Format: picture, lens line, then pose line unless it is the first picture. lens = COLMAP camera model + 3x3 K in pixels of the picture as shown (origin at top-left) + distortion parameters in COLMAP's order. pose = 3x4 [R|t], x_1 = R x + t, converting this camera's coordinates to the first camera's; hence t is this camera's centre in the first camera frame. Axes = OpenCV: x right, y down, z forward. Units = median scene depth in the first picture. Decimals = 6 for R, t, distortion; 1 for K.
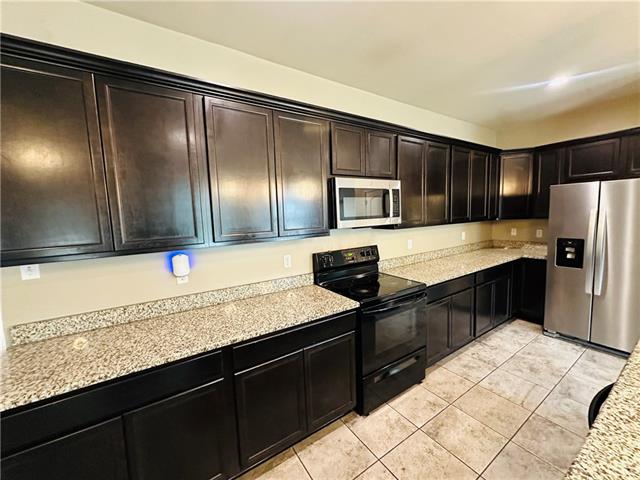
lens RADIAL K [[264.2, 0, 318.1], [0, 264.2, 239.8], [0, 0, 1]] dist [-0.000559, 0.000284]
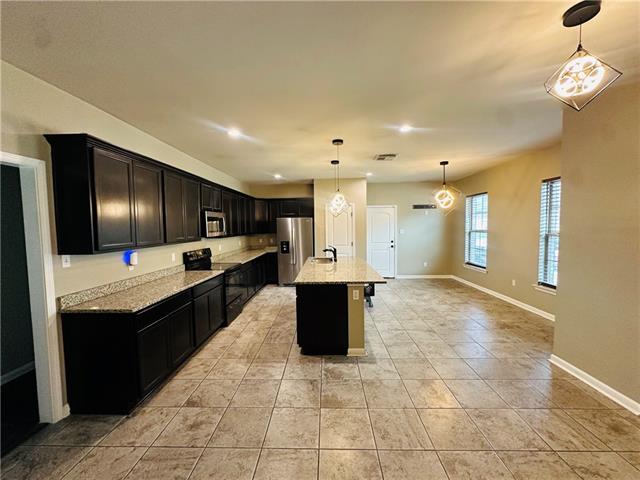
lens RADIAL K [[256.0, 0, 319.7], [0, 256.0, 238.7], [0, 0, 1]] dist [-0.002303, 0.000022]
pose [[0.580168, -0.019192, 0.814271, -0.822744], [0.080447, 0.996184, -0.033840, 0.085862], [-0.810514, 0.085139, 0.579498, -0.658562]]
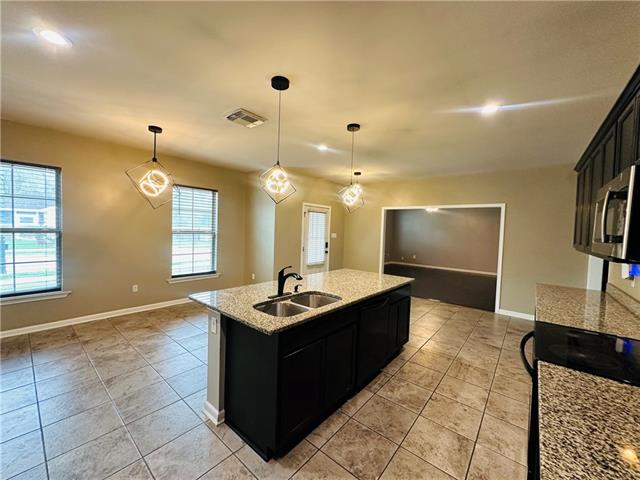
lens RADIAL K [[256.0, 0, 319.7], [0, 256.0, 238.7], [0, 0, 1]] dist [-0.002303, 0.000022]
pose [[-0.959674, 0.015409, -0.280694, 0.924908], [-0.027605, 0.988505, 0.148644, -0.148041], [0.279758, 0.150399, -0.948217, 1.240832]]
